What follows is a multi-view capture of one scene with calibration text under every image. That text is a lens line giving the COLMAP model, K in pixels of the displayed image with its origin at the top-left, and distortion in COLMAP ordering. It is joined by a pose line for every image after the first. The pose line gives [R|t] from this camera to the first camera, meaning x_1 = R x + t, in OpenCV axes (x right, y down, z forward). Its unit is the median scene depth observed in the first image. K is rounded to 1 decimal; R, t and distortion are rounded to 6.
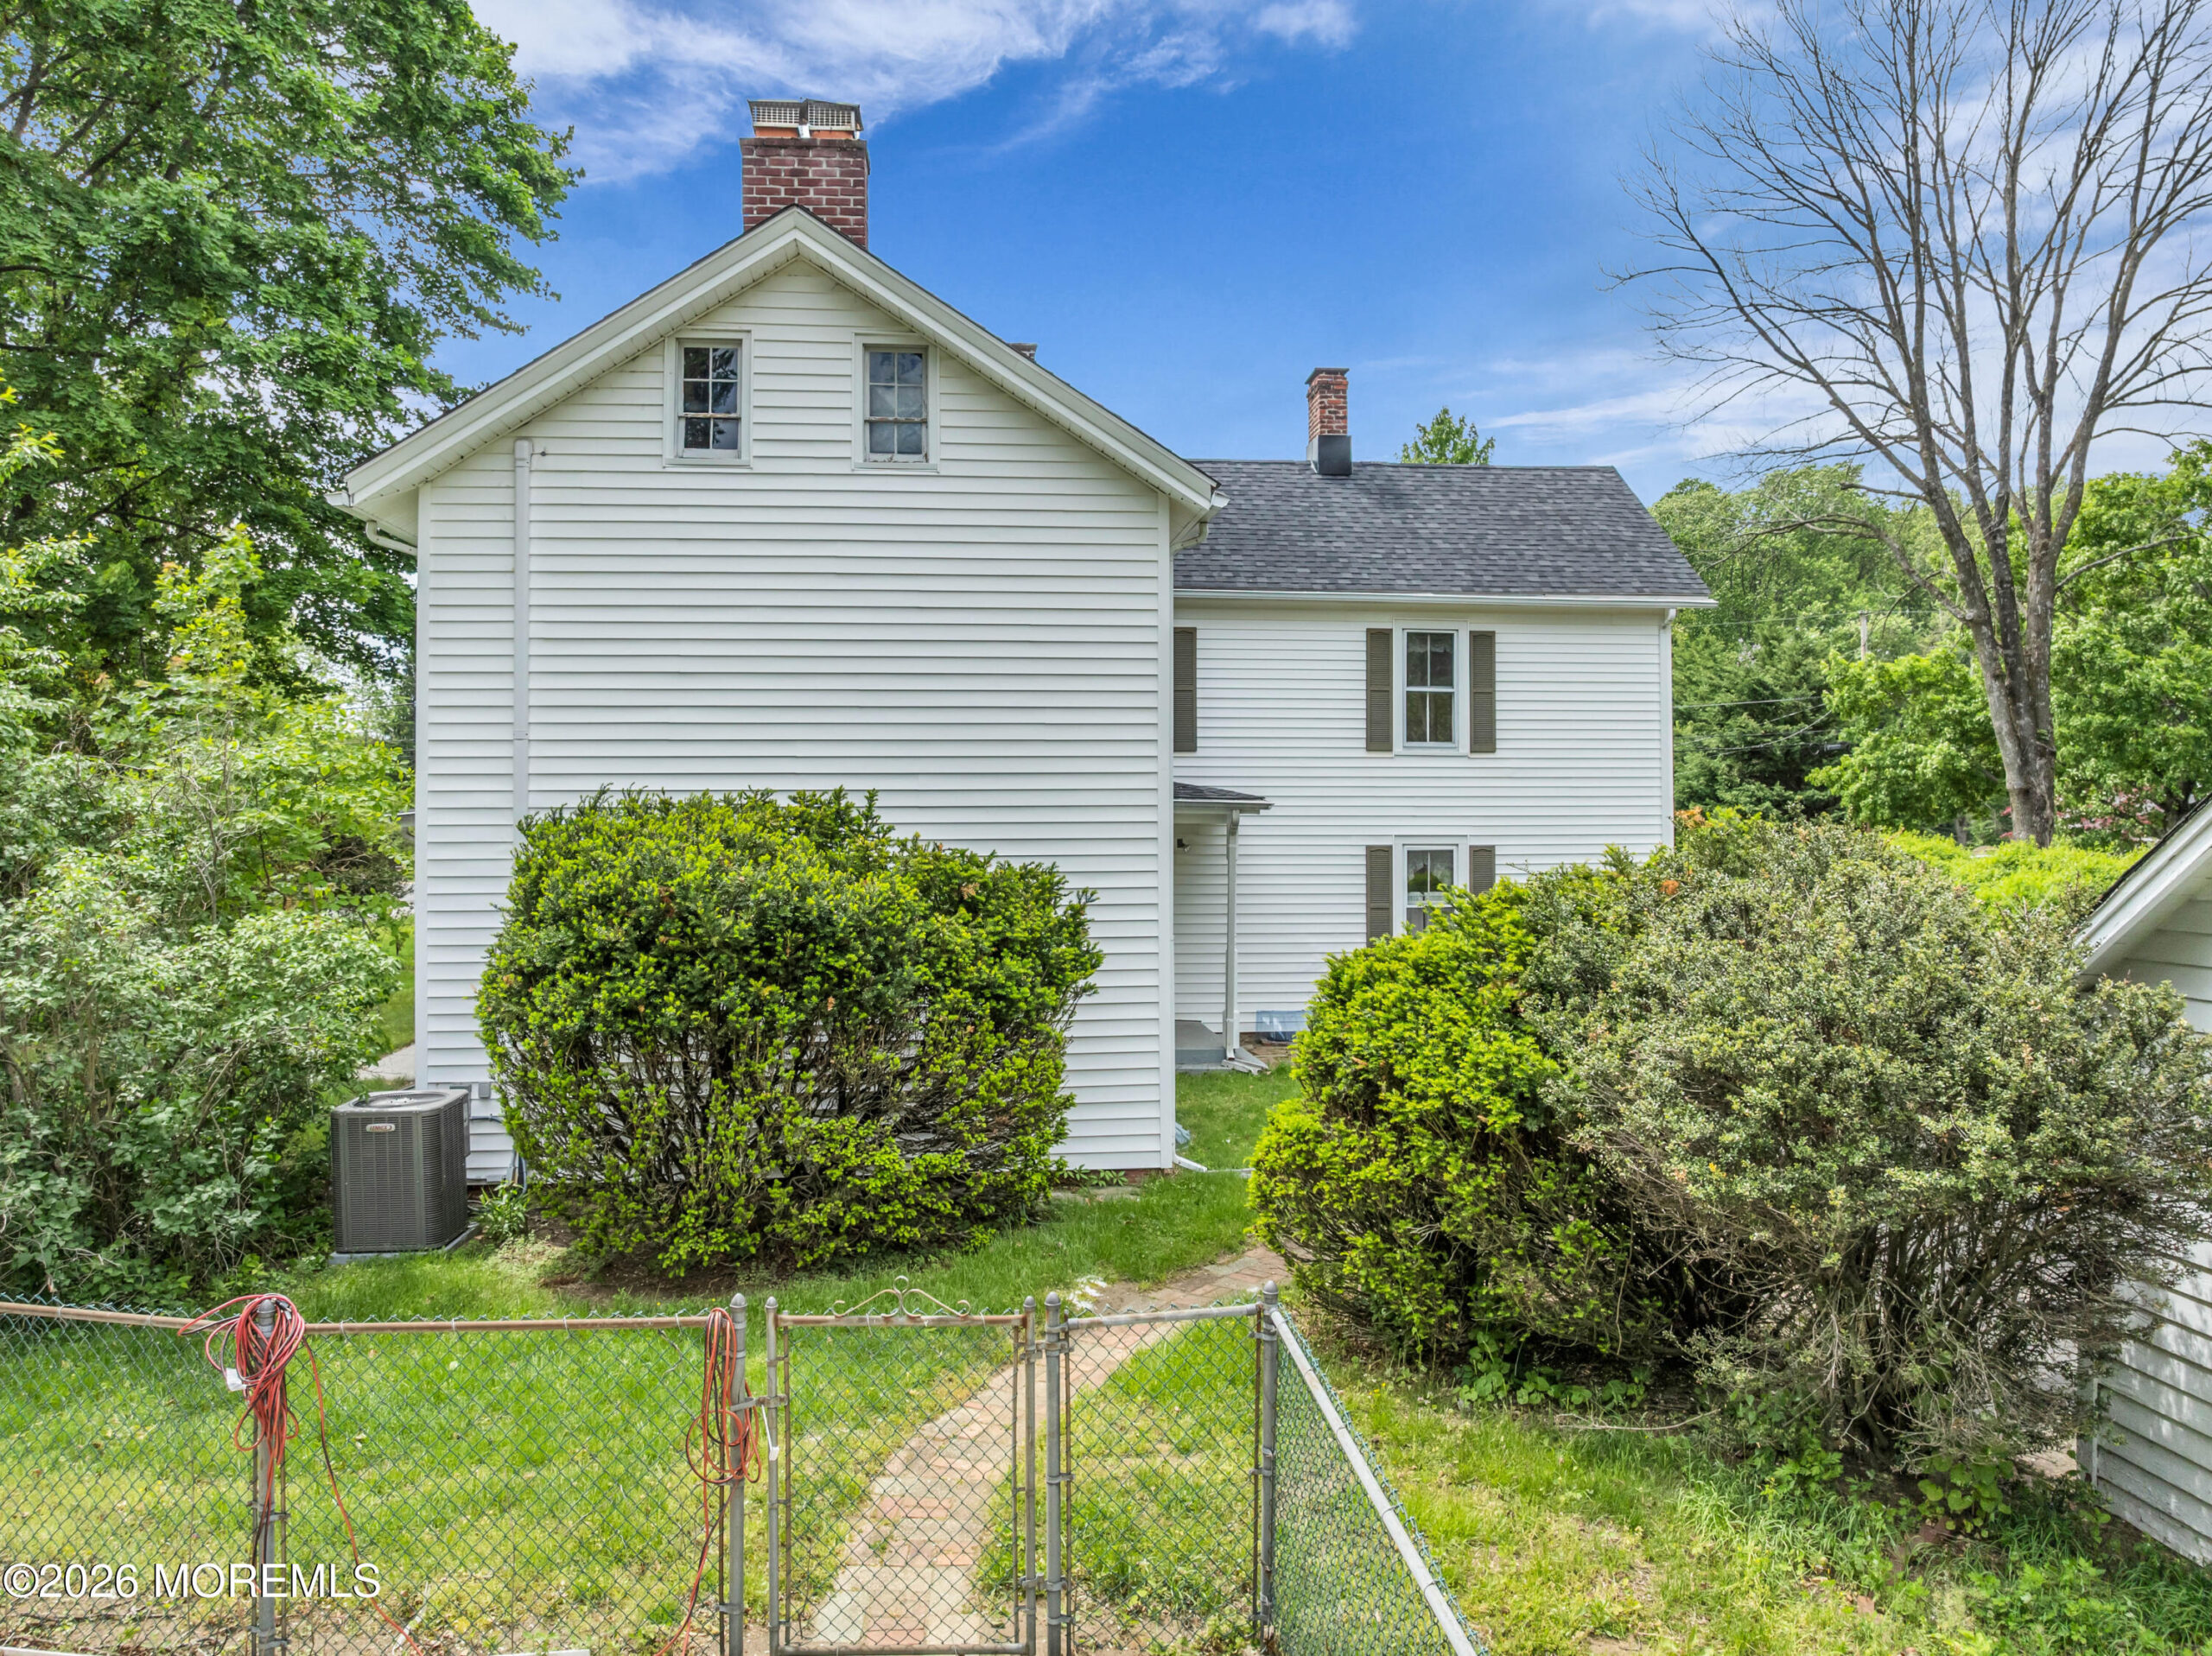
lens RADIAL K [[1520.5, 0, 1106.0], [0, 1520.5, 828.0], [0, 0, 1]] dist [-0.031798, 0.000134]
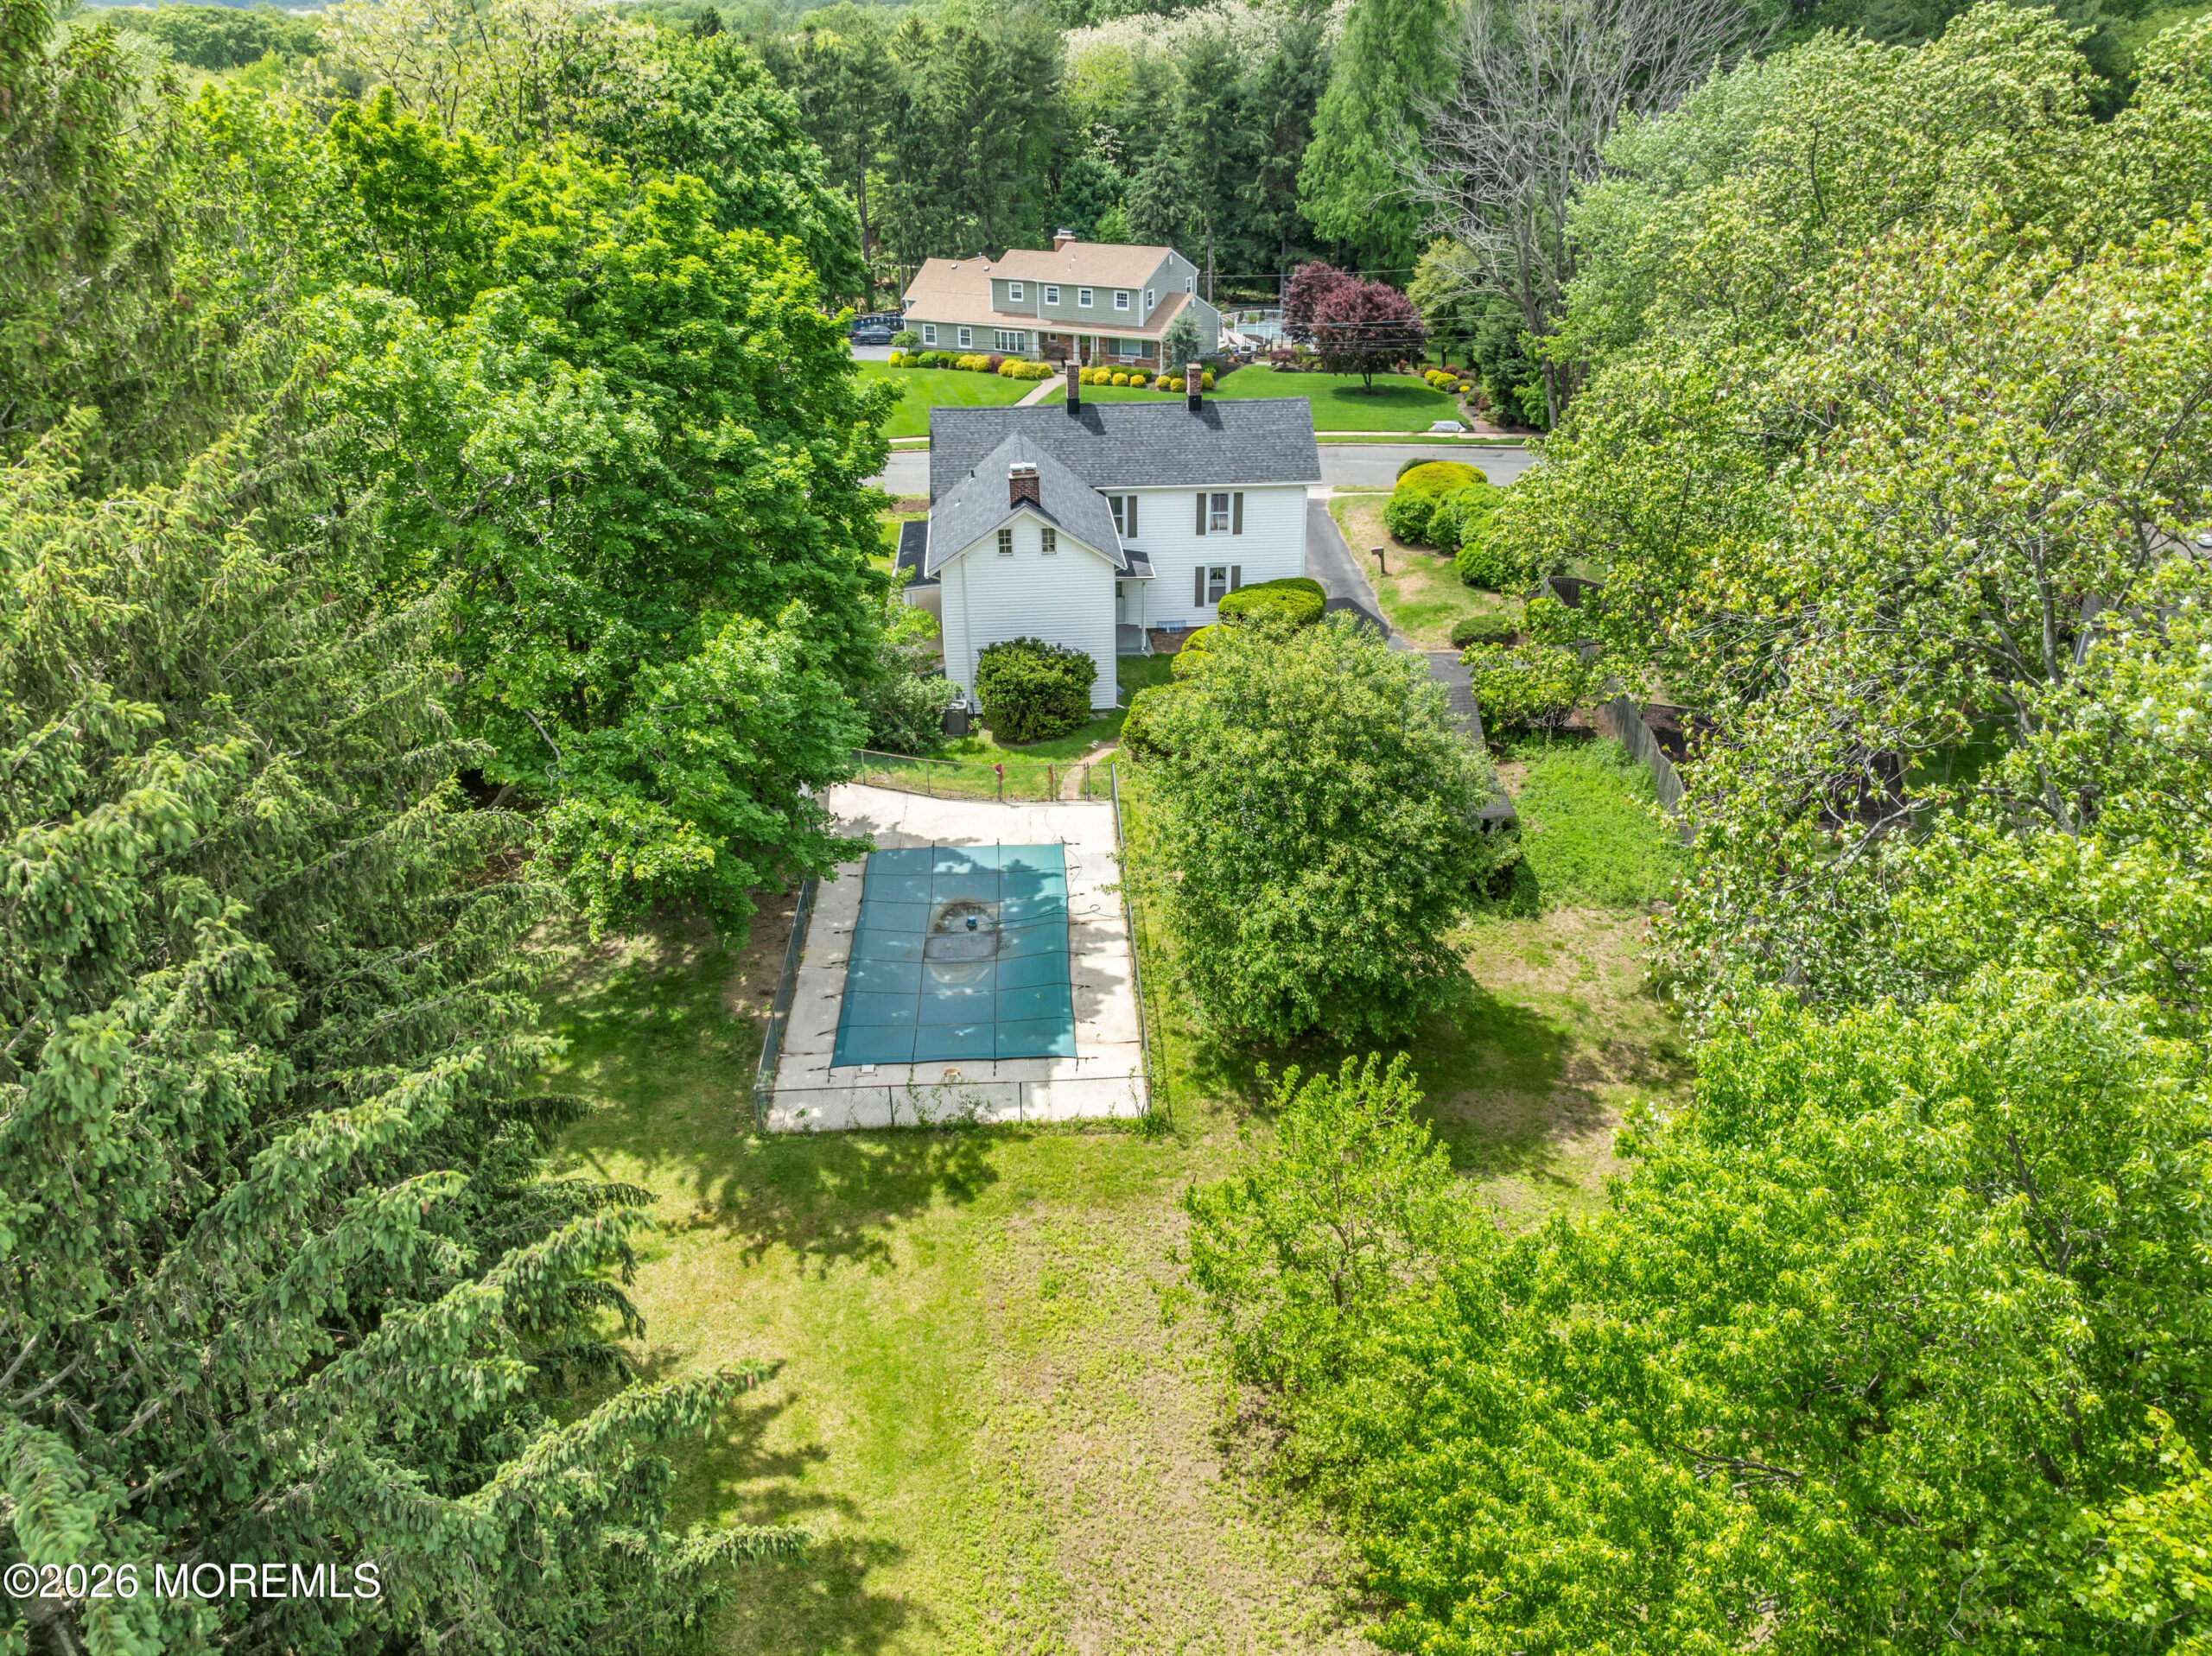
lens RADIAL K [[1517.0, 0, 1048.4], [0, 1517.0, 831.0], [0, 0, 1]] dist [-0.188089, -0.000159]
pose [[0.997749, 0.004224, -0.066933, 0.144823], [0.027318, 0.885871, 0.463126, -1.507990], [0.061250, -0.463912, 0.883761, -3.082671]]
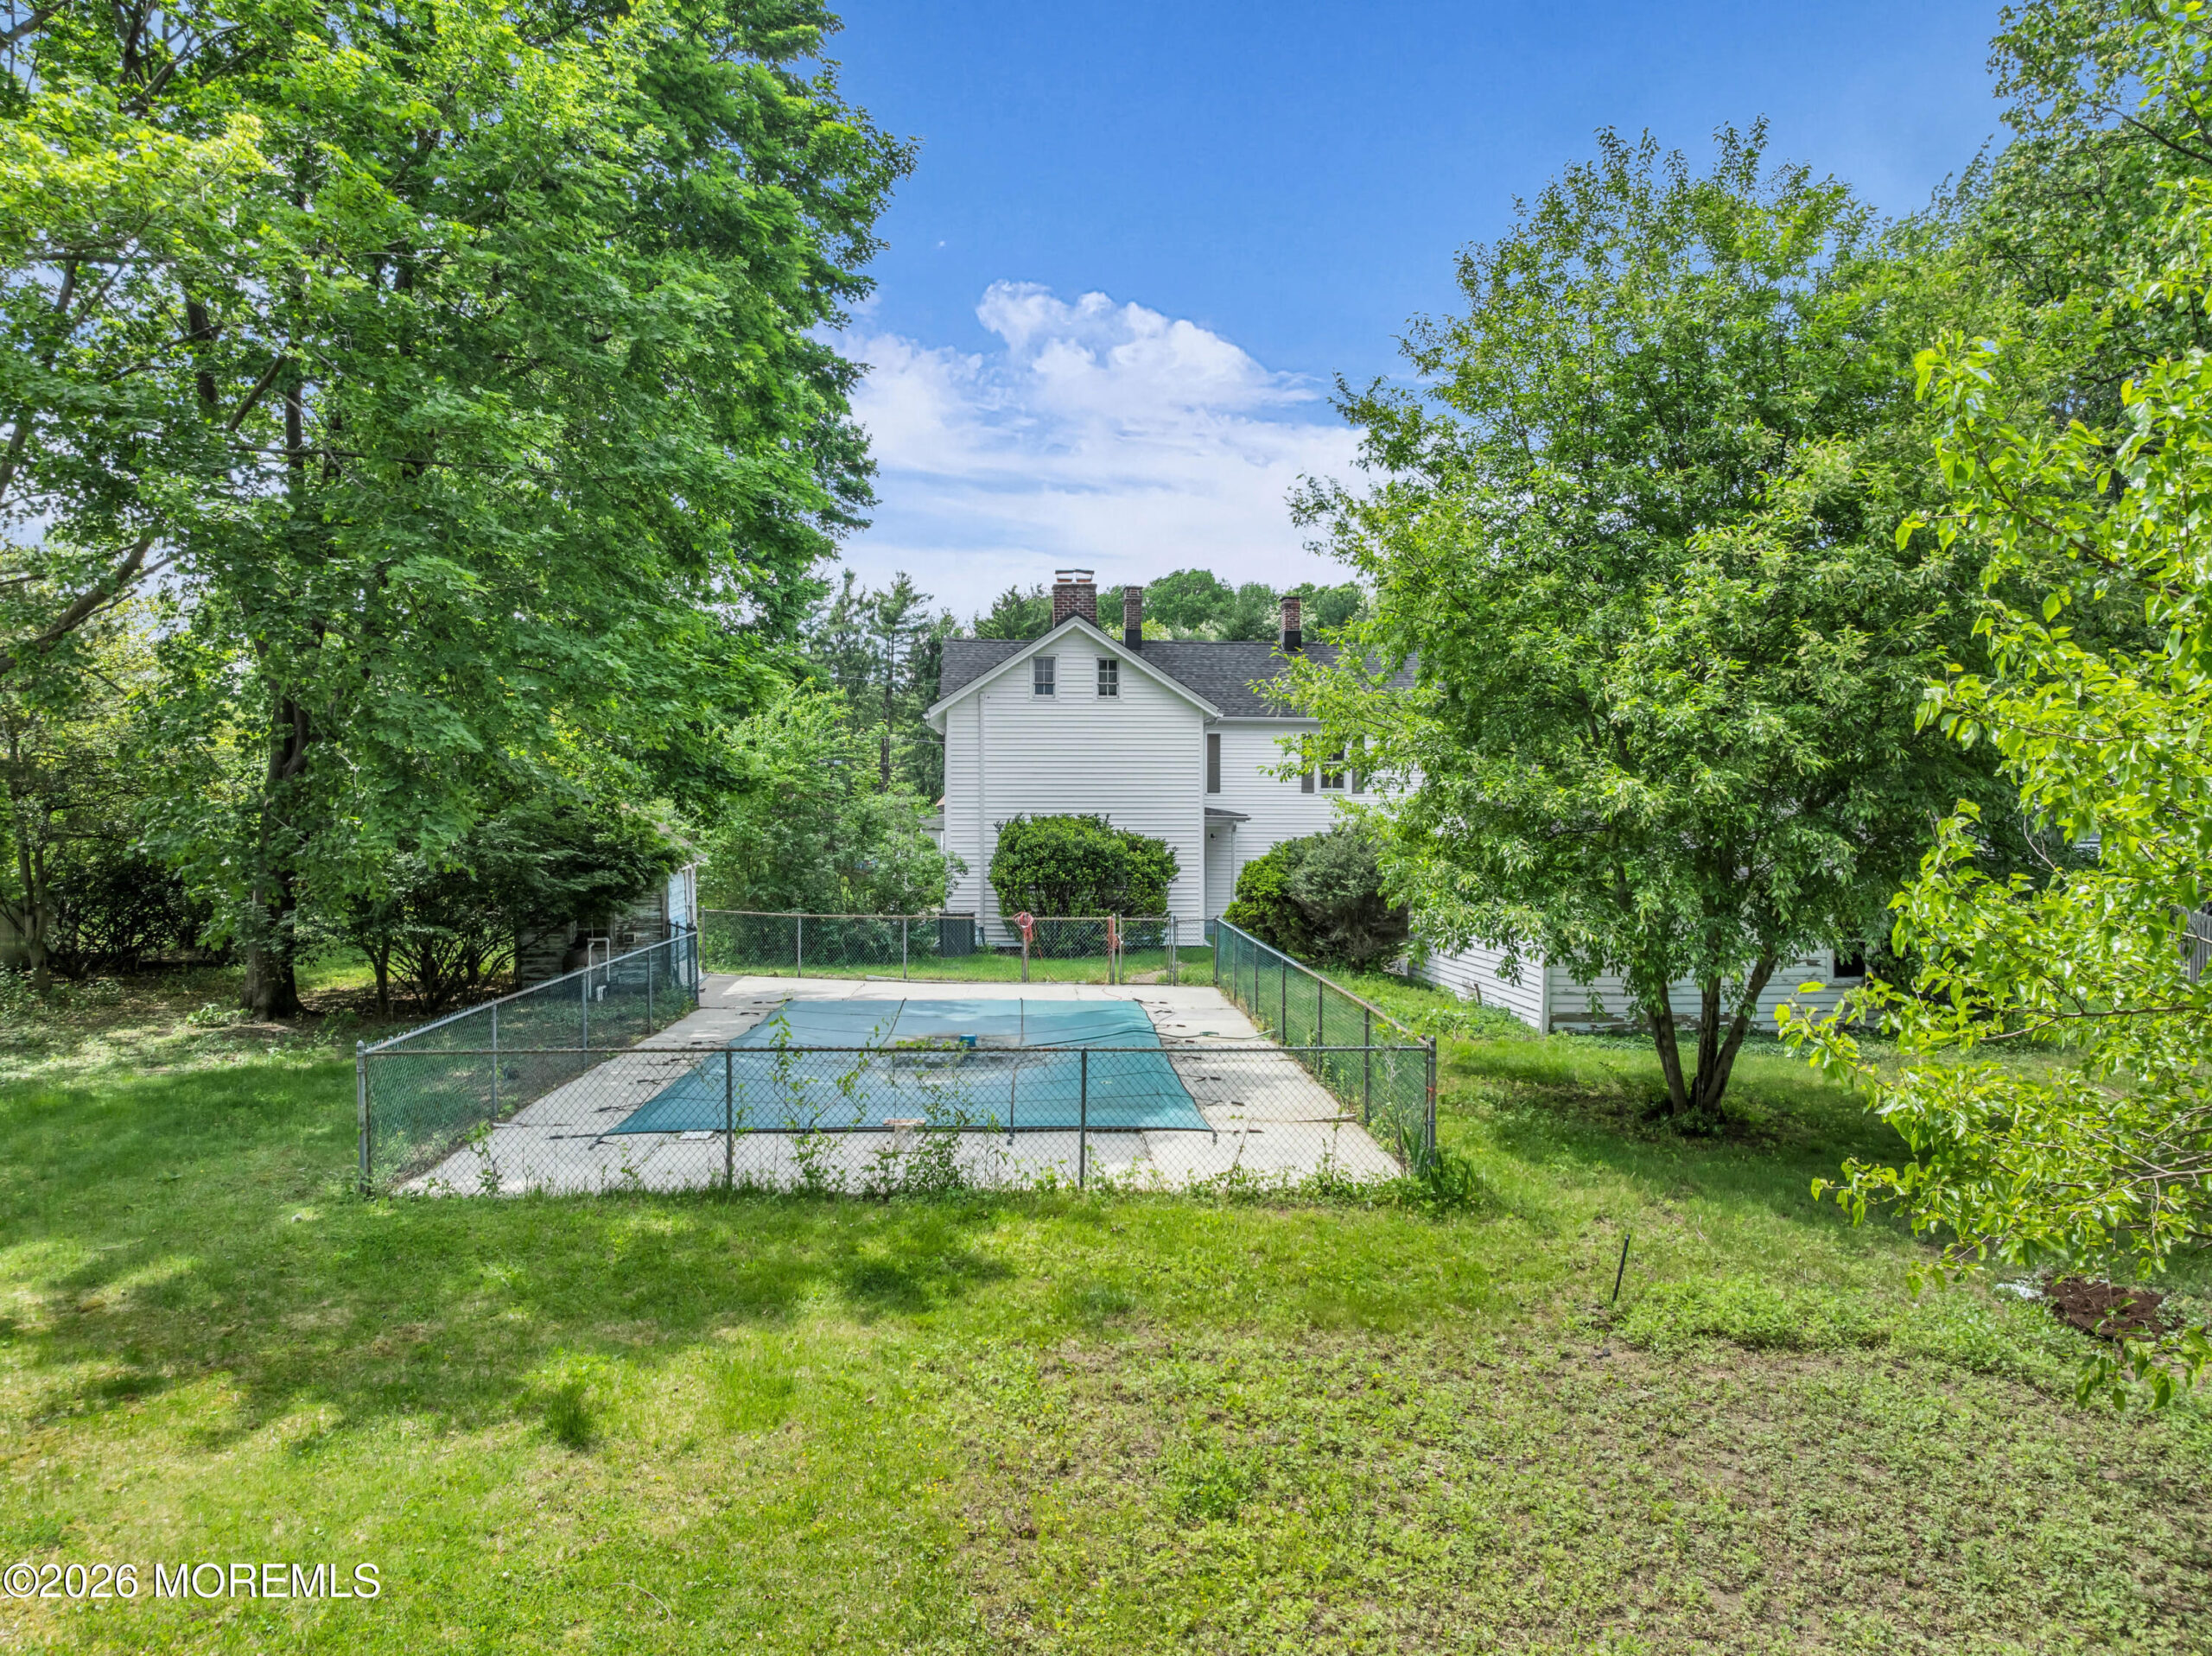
lens RADIAL K [[1520.5, 0, 1106.0], [0, 1520.5, 828.0], [0, 0, 1]] dist [-0.031798, 0.000134]
pose [[0.999378, 0.002490, -0.035174, -0.039902], [-0.002688, 0.999981, -0.005572, 0.018945], [0.035160, 0.005663, 0.999366, -1.884957]]
